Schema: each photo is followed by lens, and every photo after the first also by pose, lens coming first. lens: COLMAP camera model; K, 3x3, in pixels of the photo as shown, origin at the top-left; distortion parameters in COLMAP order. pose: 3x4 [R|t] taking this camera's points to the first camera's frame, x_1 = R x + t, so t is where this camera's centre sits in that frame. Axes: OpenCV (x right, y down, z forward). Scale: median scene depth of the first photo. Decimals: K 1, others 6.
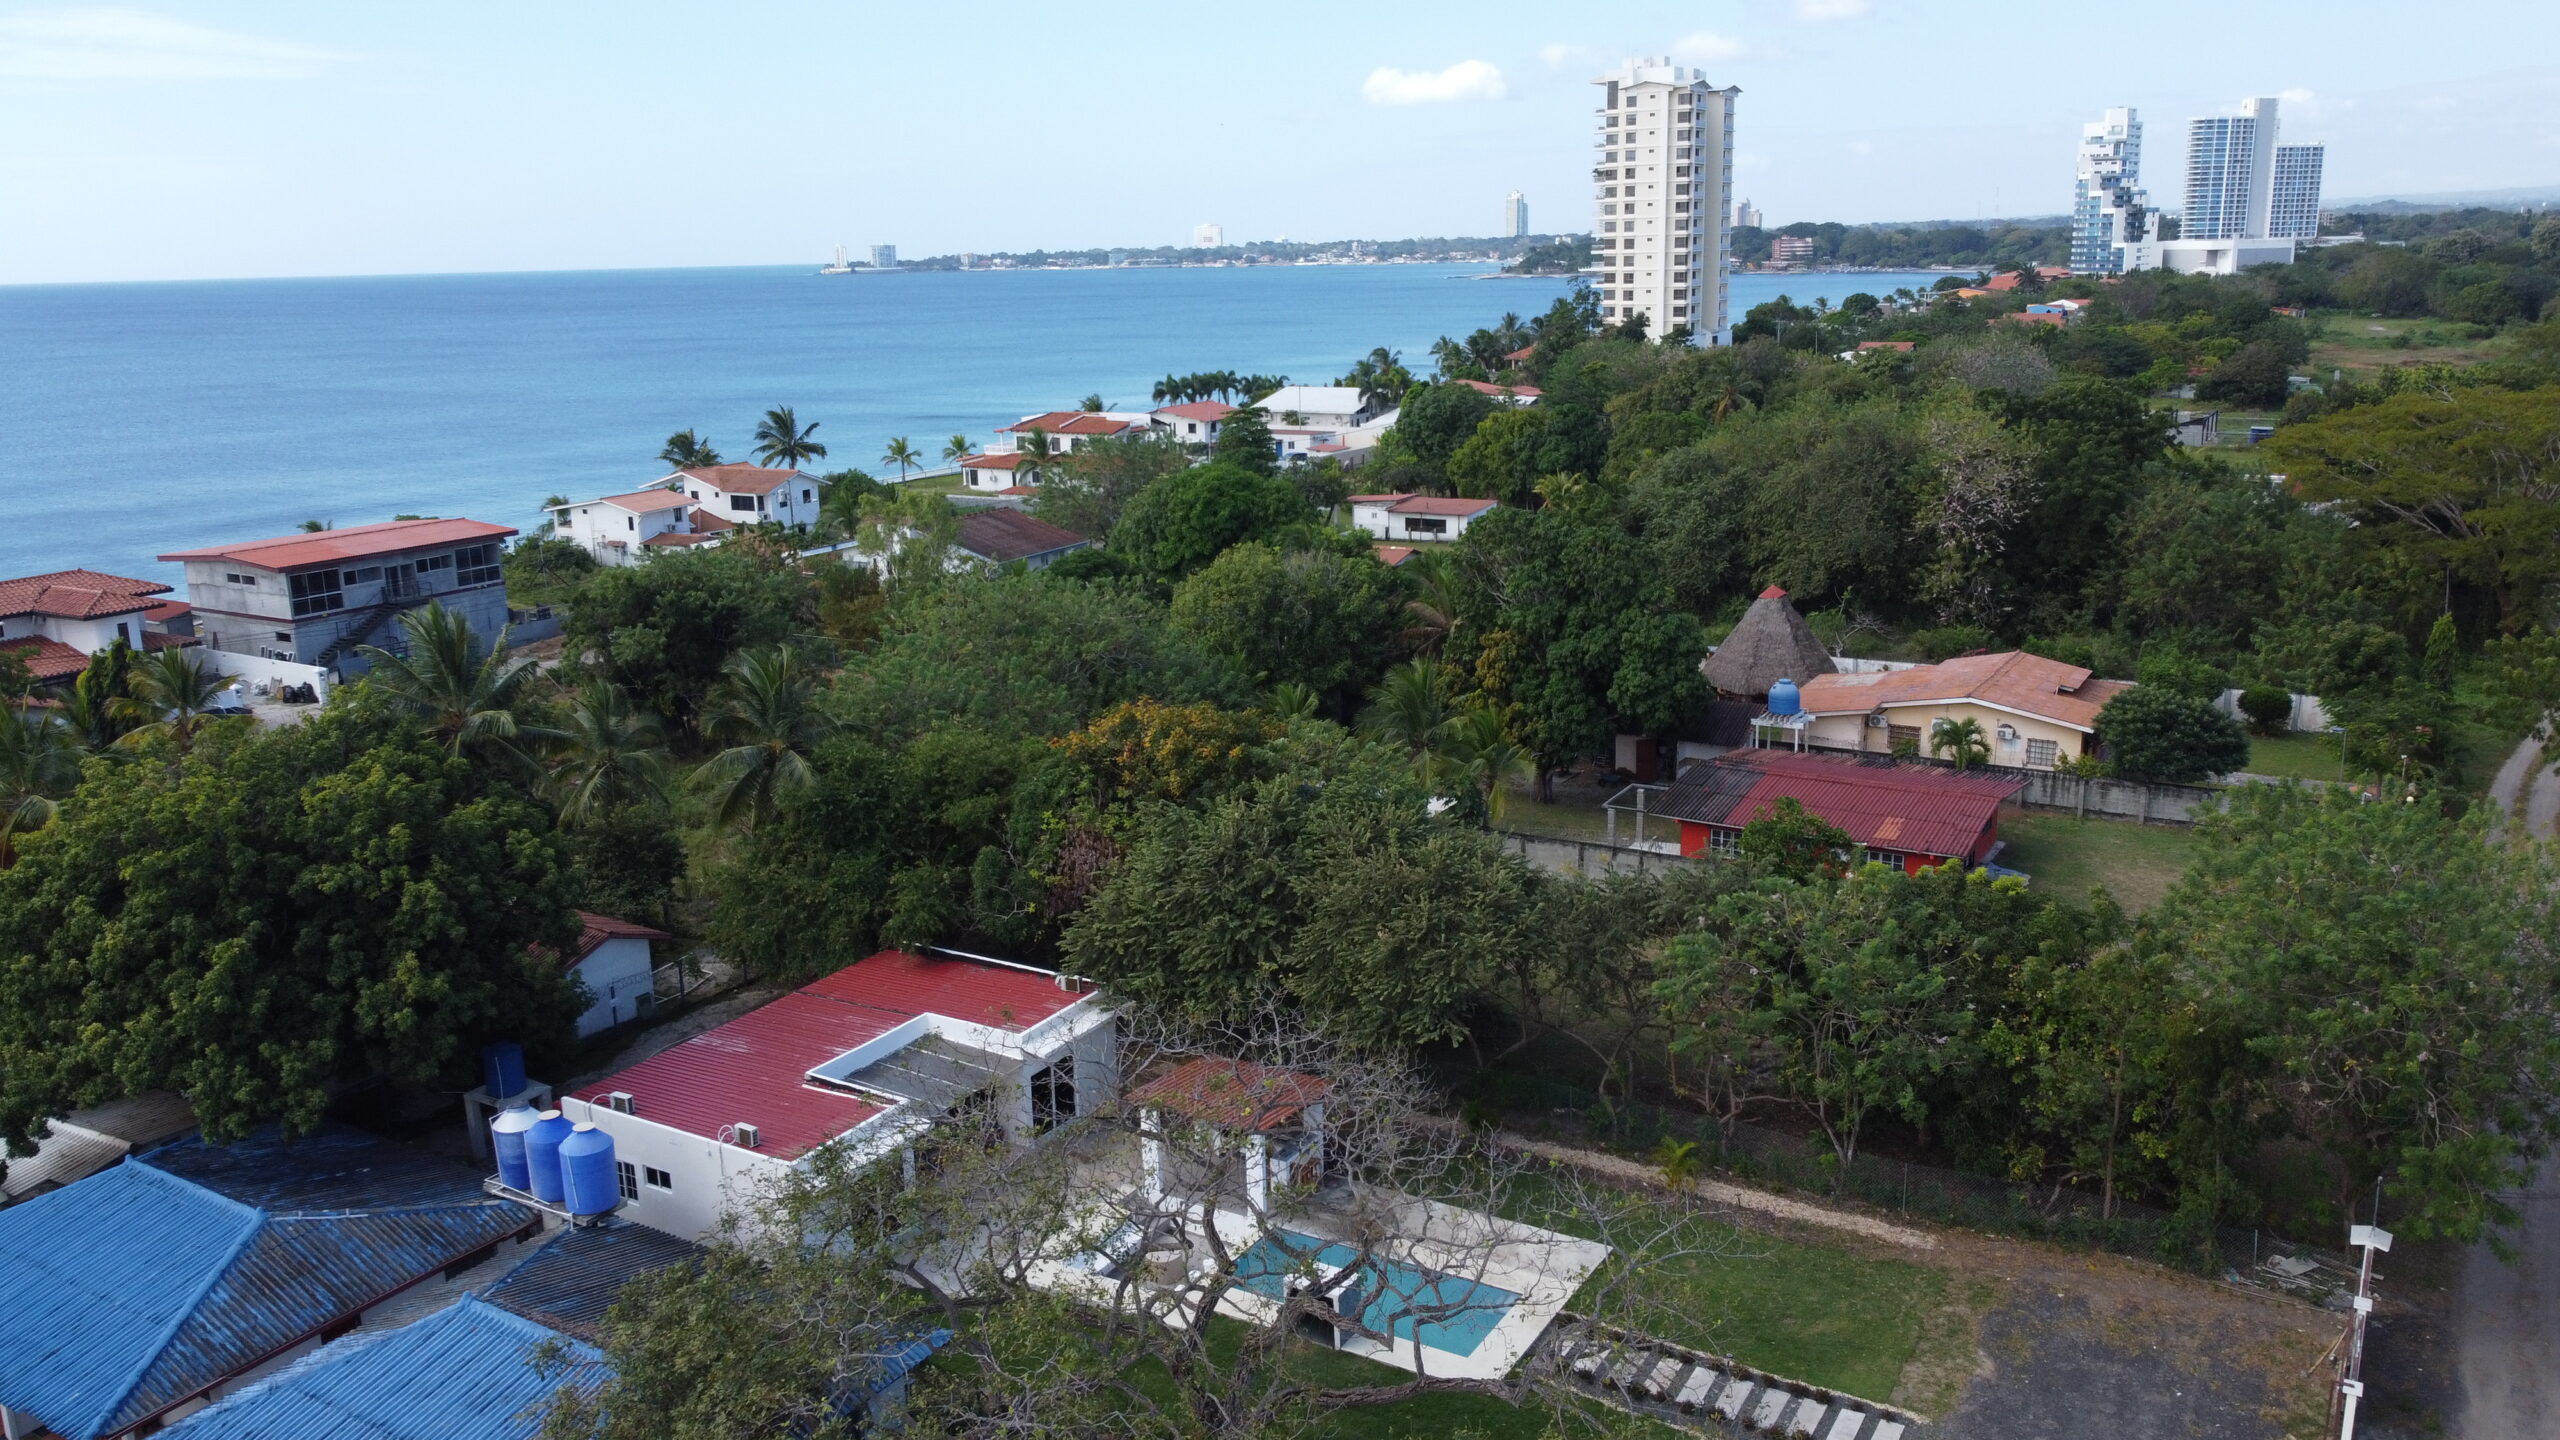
lens RADIAL K [[1917.3, 0, 1289.1], [0, 1917.3, 698.1], [0, 0, 1]] dist [0.013000, -0.036713]
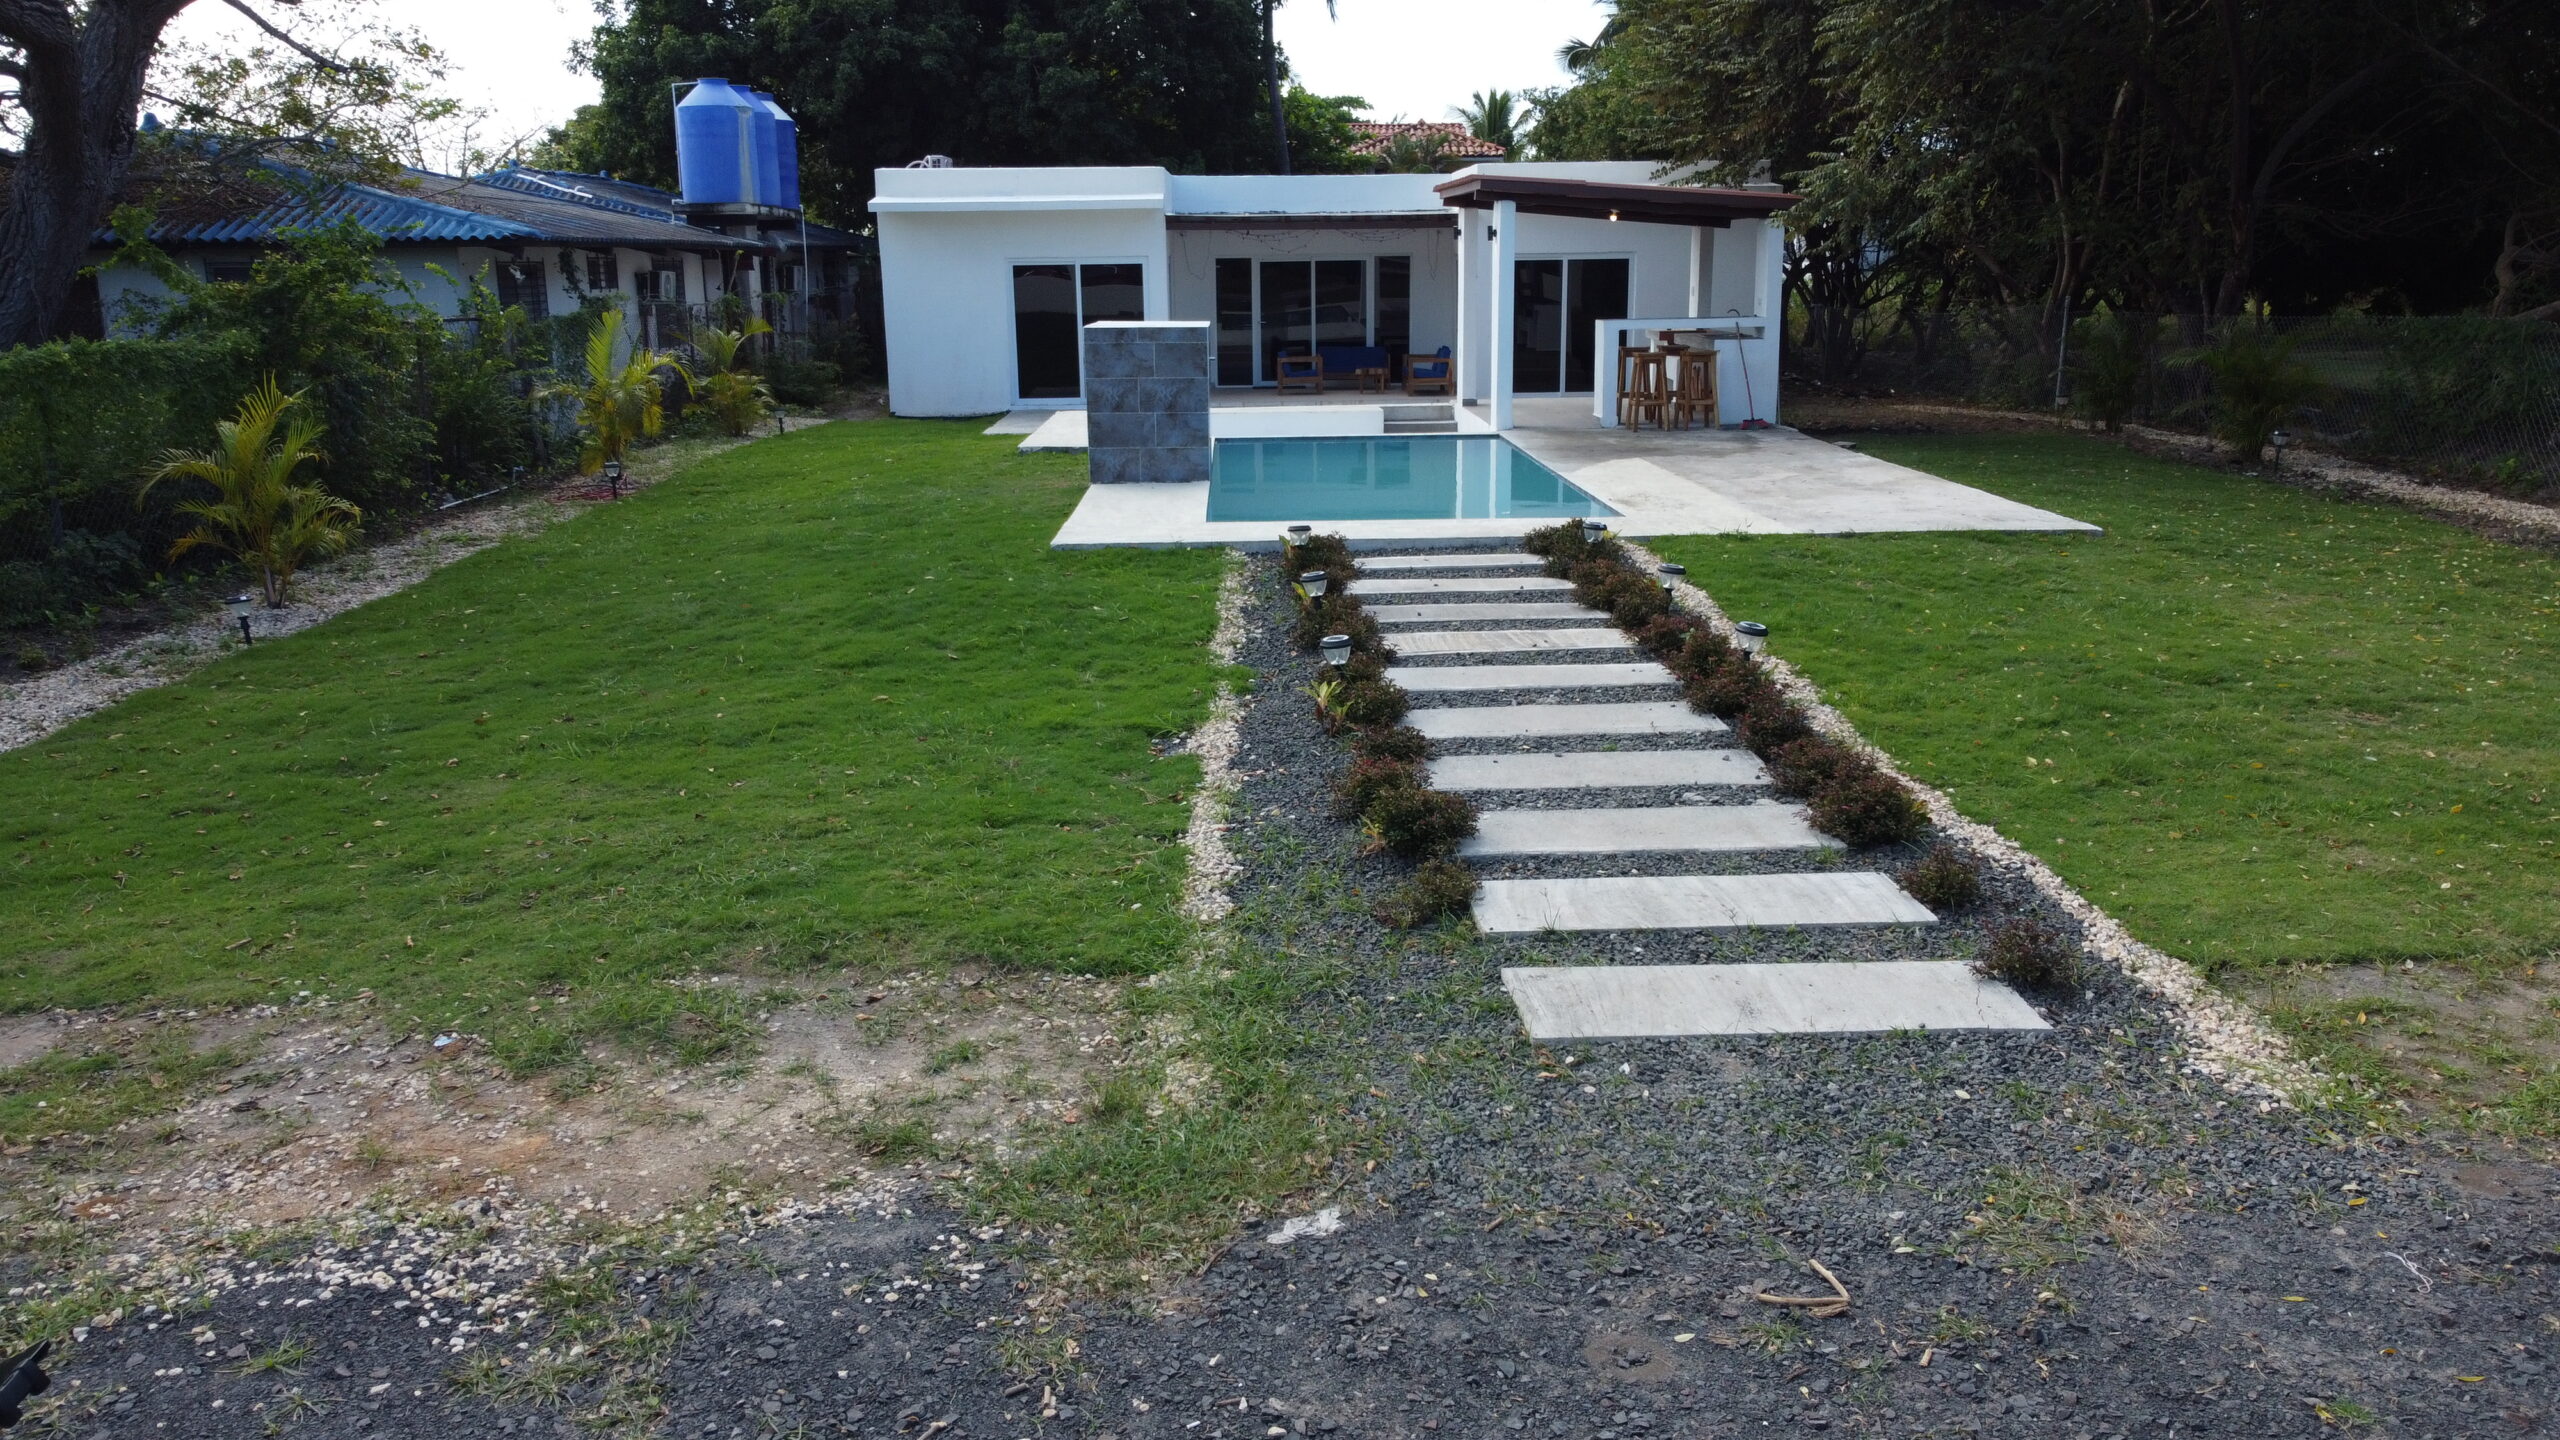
lens RADIAL K [[1917.3, 0, 1289.1], [0, 1917.3, 698.1], [0, 0, 1]] dist [0.013000, -0.036713]
pose [[0.531251, 0.203128, -0.822503, 0.194599], [-0.189376, 0.974739, 0.118408, 0.170632], [0.825778, 0.092858, 0.556299, 0.426995]]
